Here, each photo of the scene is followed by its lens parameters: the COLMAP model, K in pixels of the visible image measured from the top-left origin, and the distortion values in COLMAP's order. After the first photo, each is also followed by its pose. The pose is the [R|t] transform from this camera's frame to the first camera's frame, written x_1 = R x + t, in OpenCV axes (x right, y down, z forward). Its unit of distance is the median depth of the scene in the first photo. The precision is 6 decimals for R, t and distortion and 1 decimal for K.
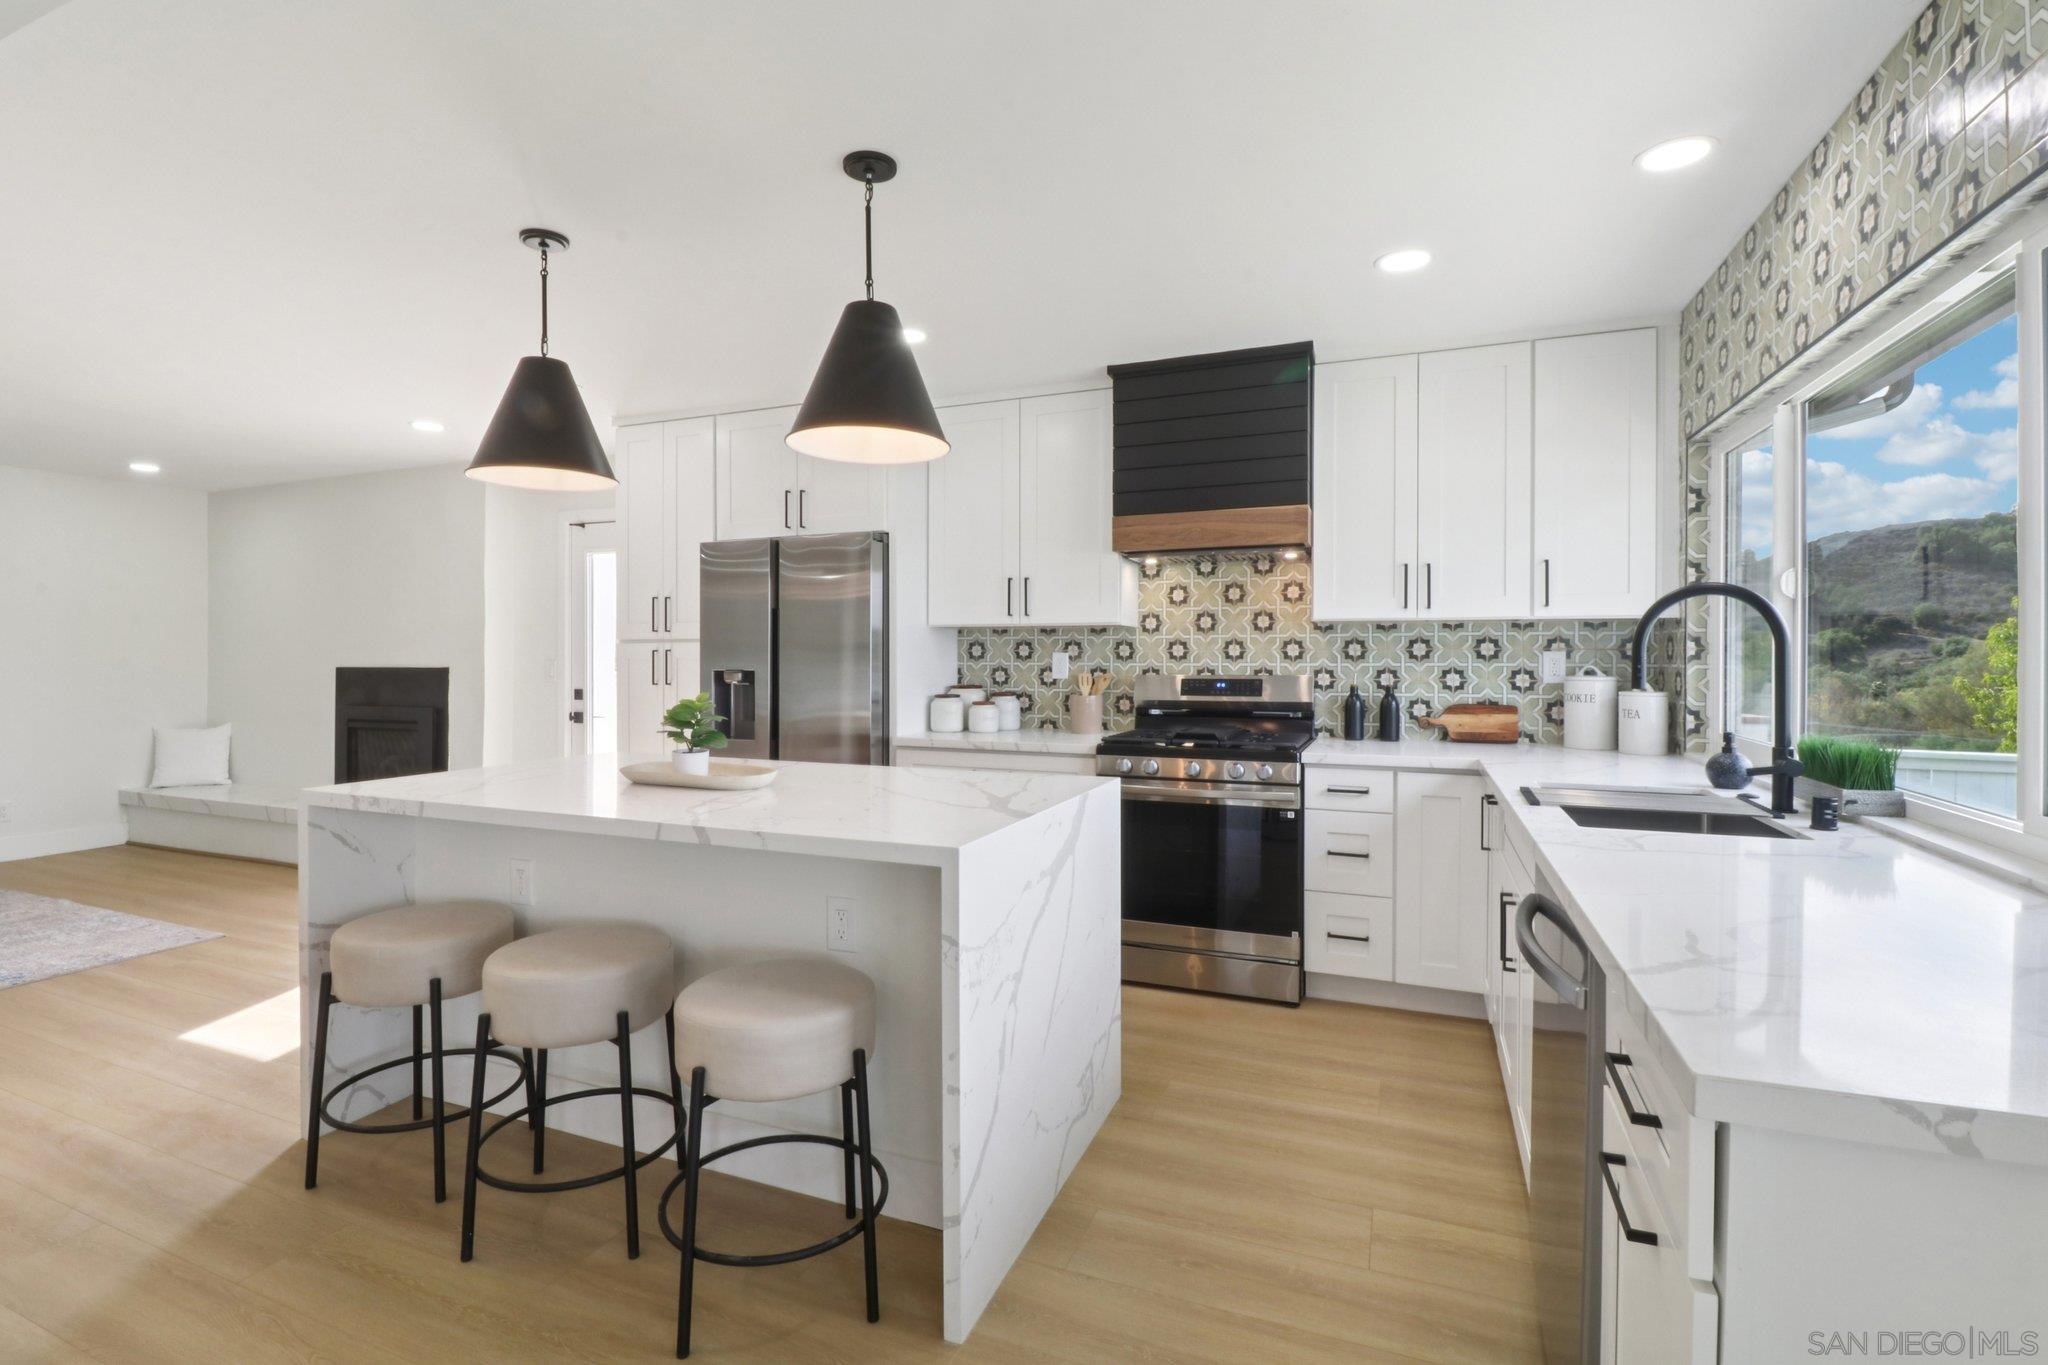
lens RADIAL K [[970.2, 0, 1019.5], [0, 970.2, 665.5], [0, 0, 1]] dist [-0.022324, -0.003524]
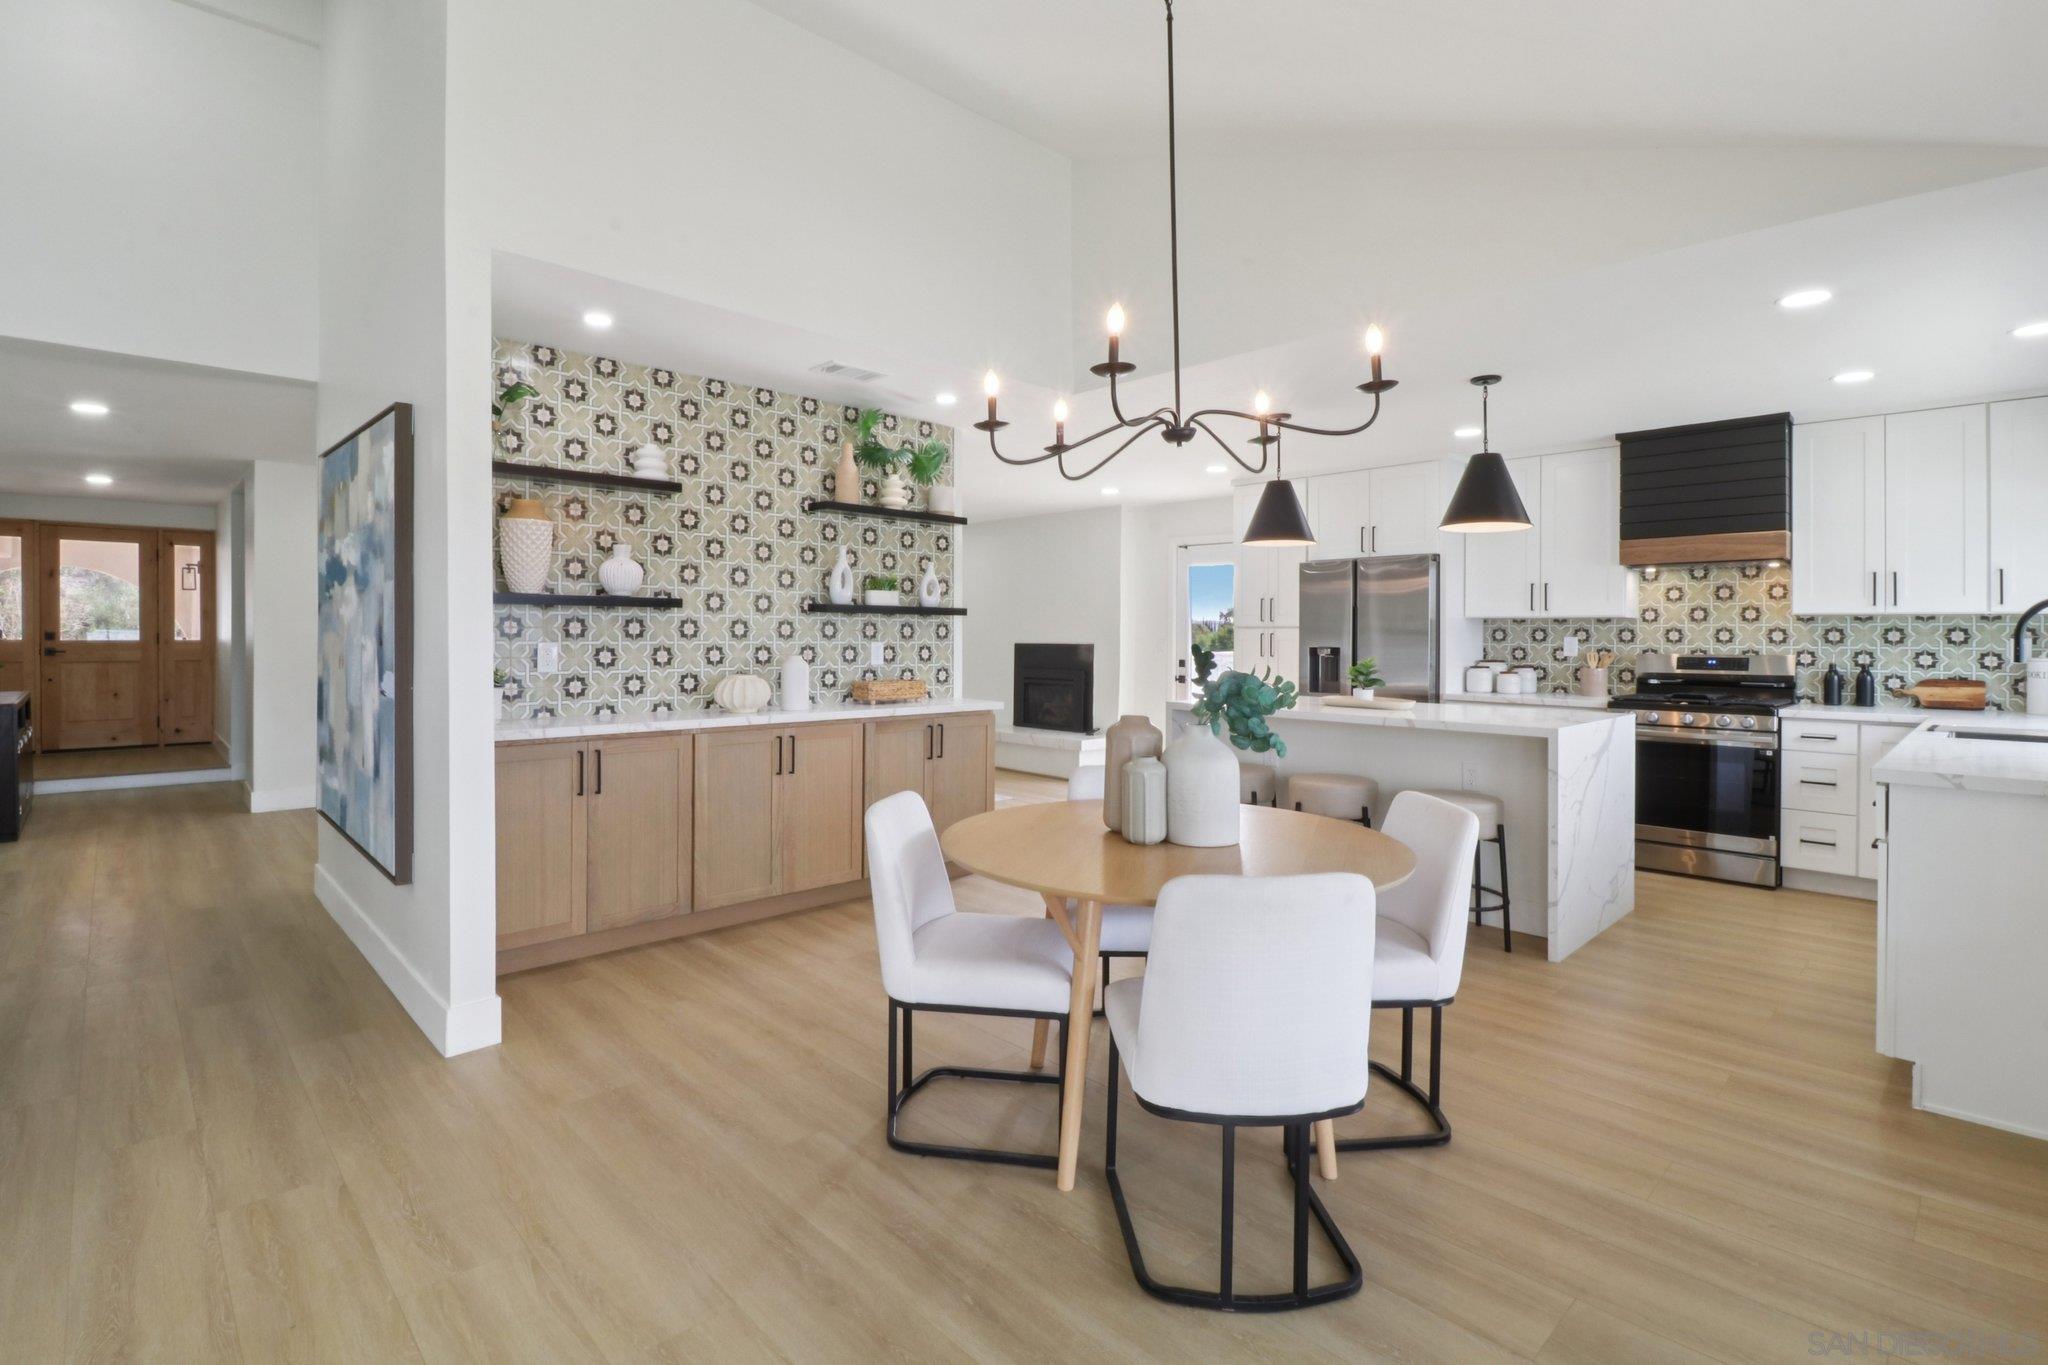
lens RADIAL K [[970.2, 0, 994.3], [0, 970.2, 629.8], [0, 0, 1]] dist [-0.022324, -0.003524]
pose [[0.901361, 0.003829, -0.433052, -0.119675], [-0.011704, 0.999811, -0.015521, 0.008321], [0.432911, 0.019058, 0.901235, -0.654564]]
